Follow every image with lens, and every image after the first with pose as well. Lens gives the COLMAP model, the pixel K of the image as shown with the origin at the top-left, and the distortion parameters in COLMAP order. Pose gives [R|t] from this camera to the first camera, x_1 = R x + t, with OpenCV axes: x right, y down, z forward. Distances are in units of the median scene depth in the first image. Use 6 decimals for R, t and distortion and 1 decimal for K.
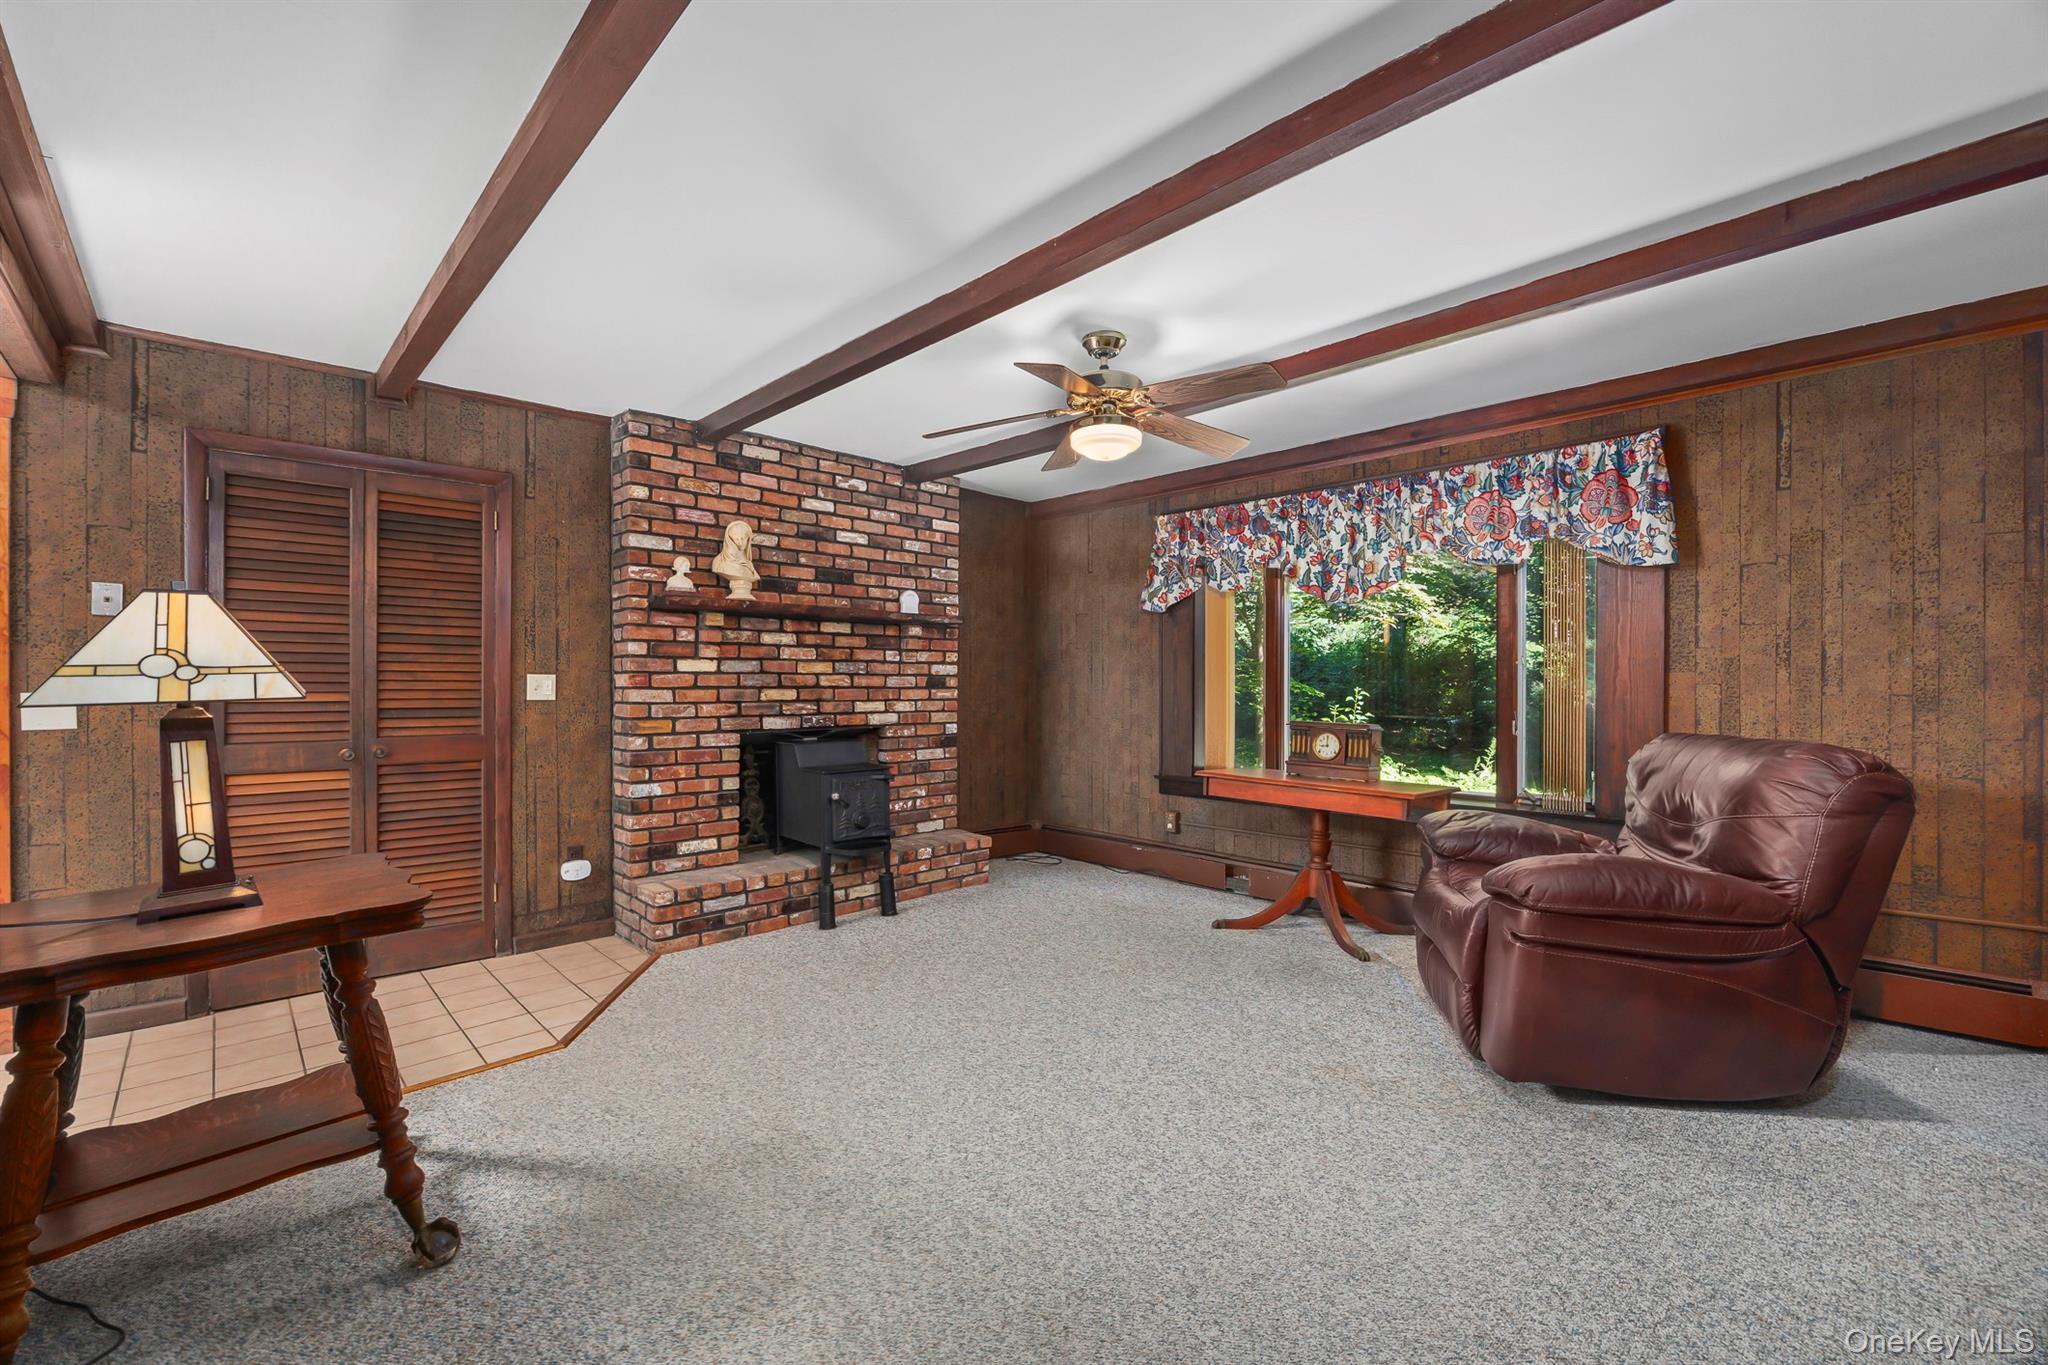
lens RADIAL K [[878.4, 0, 1021.1], [0, 878.4, 682.4], [0, 0, 1]] dist [0.000220, 0.000025]
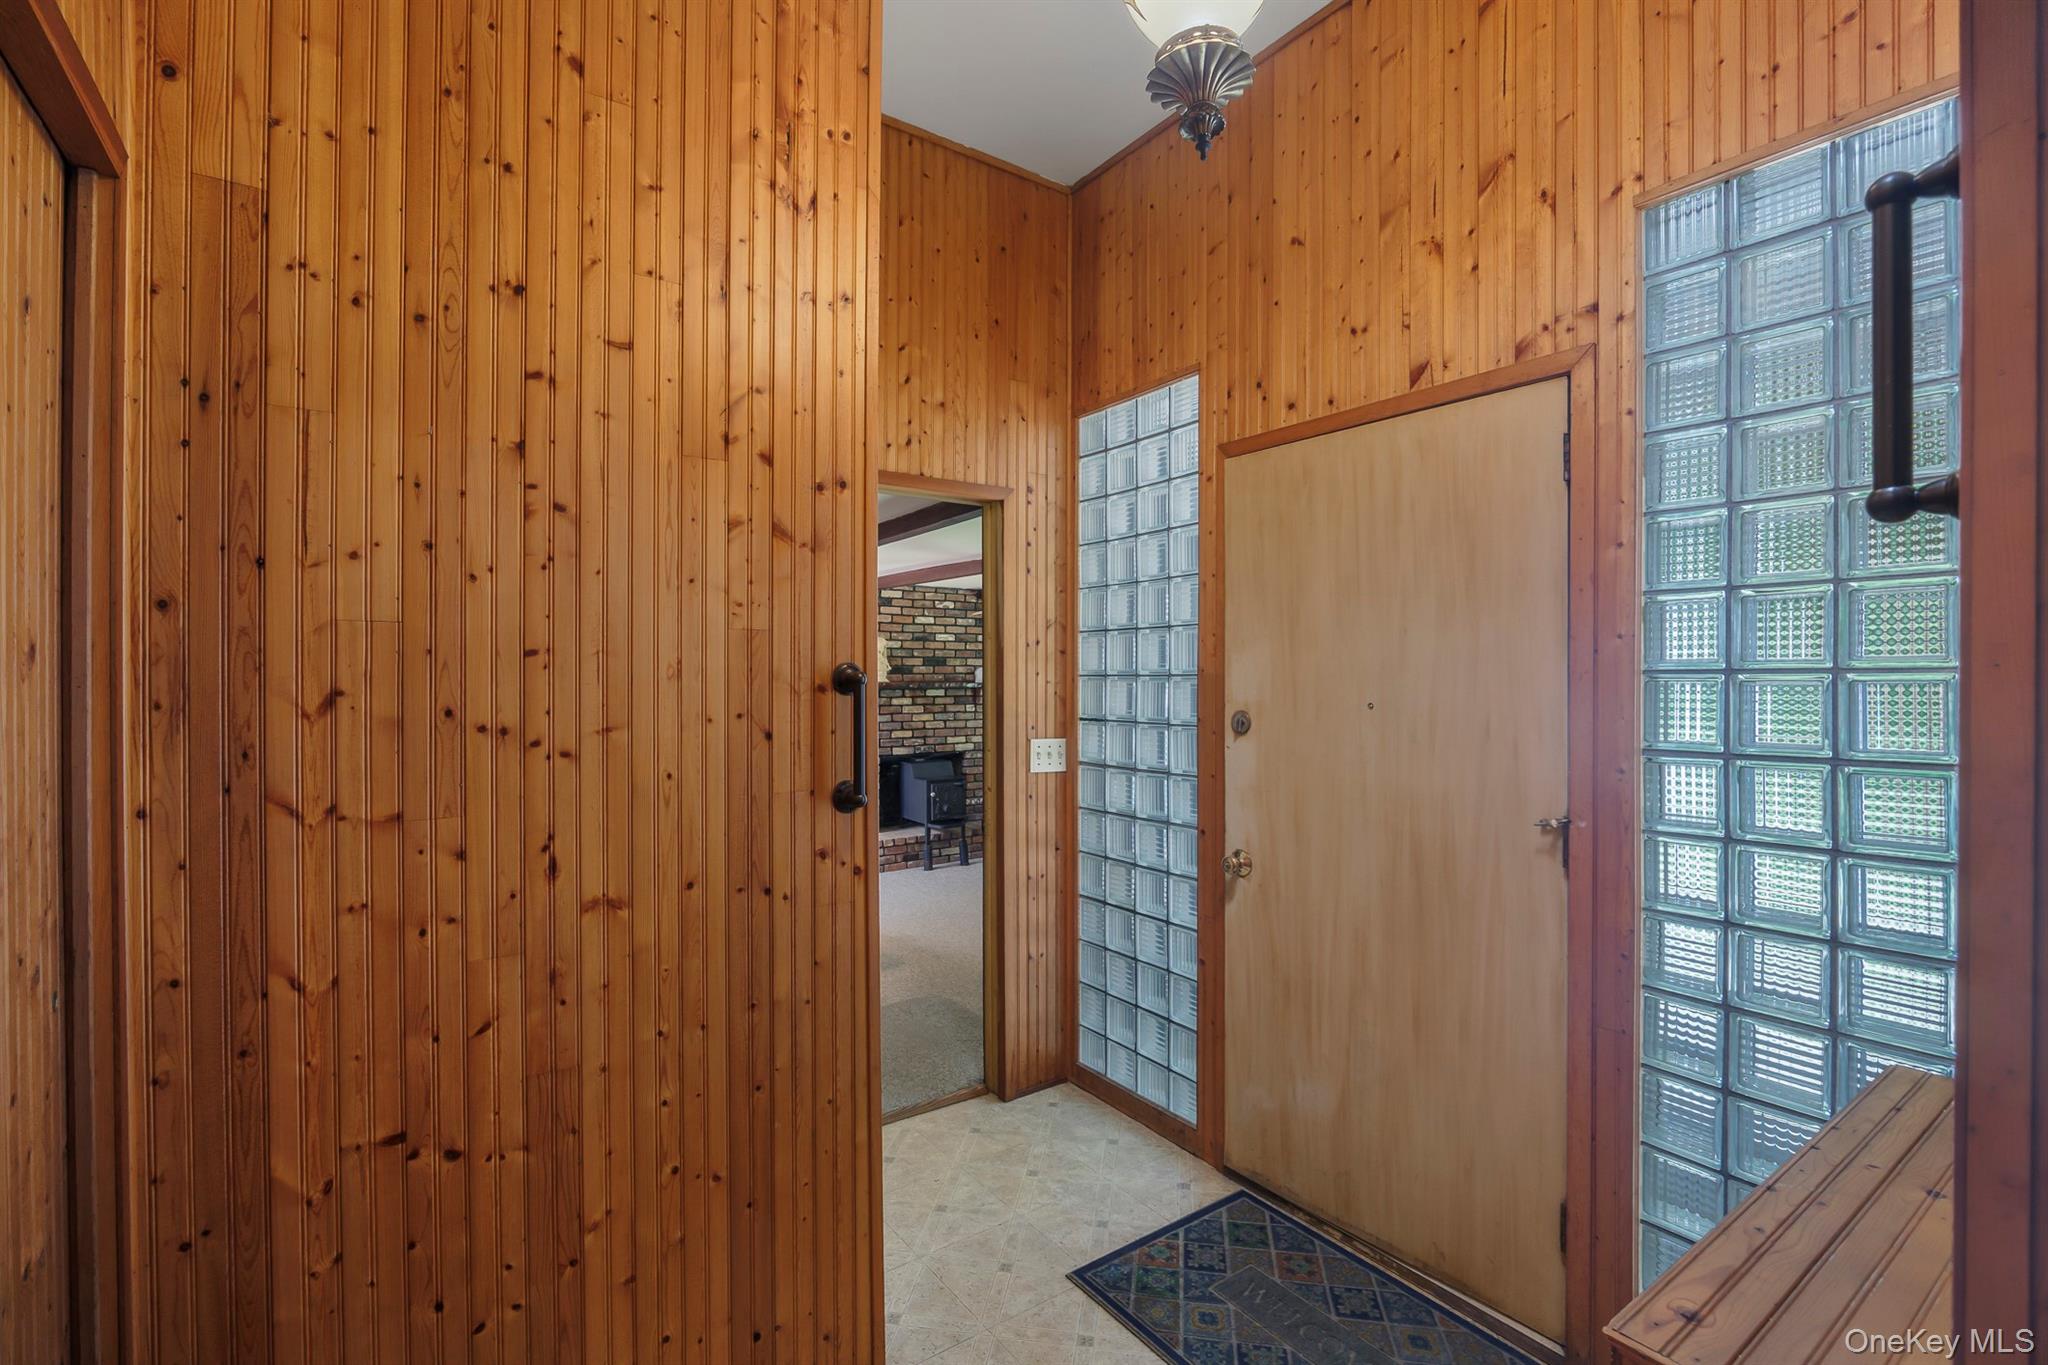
lens RADIAL K [[917.8, 0, 1027.7], [0, 917.8, 676.7], [0, 0, 1]] dist [-0.001004, -0.000051]
pose [[0.991533, -0.000743, -0.129850, 0.186278], [0.000395, 0.999996, -0.002703, -0.087849], [0.129851, 0.002628, 0.991530, -0.691963]]
